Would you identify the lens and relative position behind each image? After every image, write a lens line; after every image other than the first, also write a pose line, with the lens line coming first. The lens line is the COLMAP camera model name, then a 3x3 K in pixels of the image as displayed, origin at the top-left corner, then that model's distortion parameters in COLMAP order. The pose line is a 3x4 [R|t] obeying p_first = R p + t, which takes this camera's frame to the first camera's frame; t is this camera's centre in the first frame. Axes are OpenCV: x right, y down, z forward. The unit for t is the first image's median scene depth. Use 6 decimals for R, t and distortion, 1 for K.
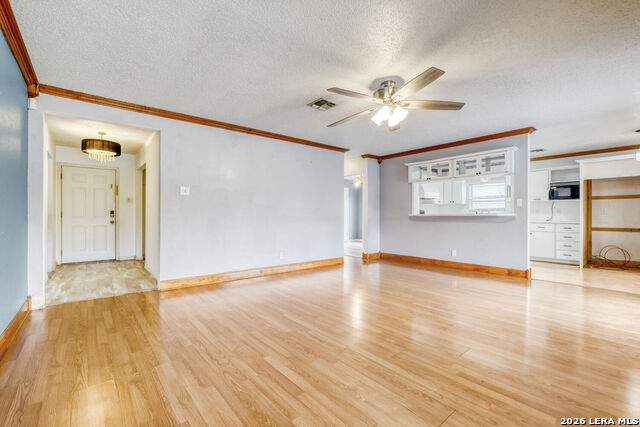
lens RADIAL K [[284.3, 0, 319.5], [0, 284.3, 216.6], [0, 0, 1]] dist [-0.001323, -0.000221]
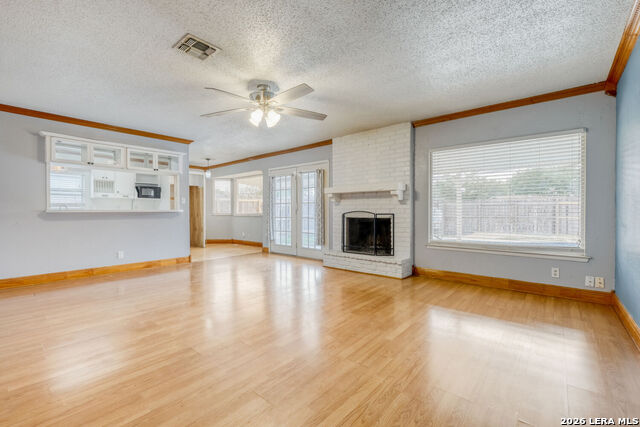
lens RADIAL K [[277.4, 0, 316.1], [0, 277.4, 210.5], [0, 0, 1]] dist [0.000352, 0.000220]
pose [[-0.158389, 0.002178, 0.987374, -0.414311], [0.006979, 0.999975, -0.001087, -0.001325], [-0.987352, 0.006719, -0.158401, 0.497901]]
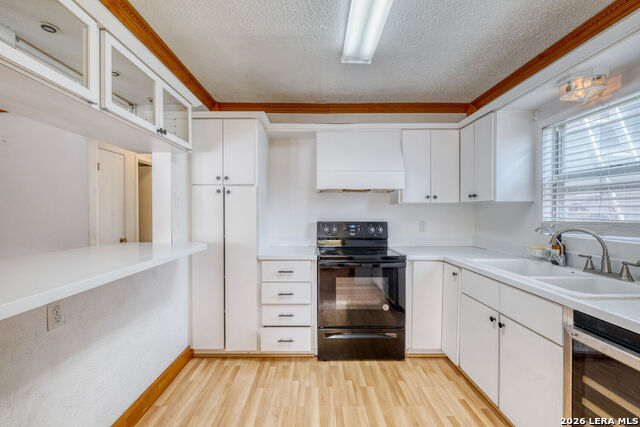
lens RADIAL K [[287.5, 0, 320.0], [0, 287.5, 213.5], [0, 0, 1]] dist [-0.008917, -0.000001]
pose [[0.764746, 0.002824, -0.644326, 0.712879], [0.000700, 0.999986, 0.005214, -0.044951], [0.644332, -0.004439, 0.764733, 0.884538]]
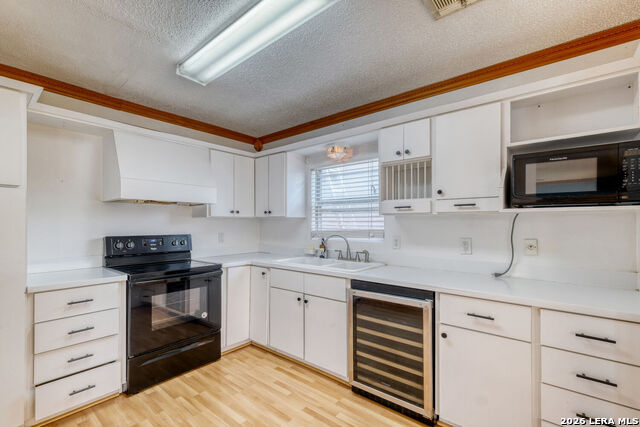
lens RADIAL K [[281.8, 0, 317.0], [0, 281.8, 222.2], [0, 0, 1]] dist [0.000865, 0.000273]
pose [[0.985462, -0.000564, 0.169896, 0.619194], [0.001923, 0.999967, -0.007834, -0.045317], [-0.169886, 0.008047, 0.985431, 0.810819]]
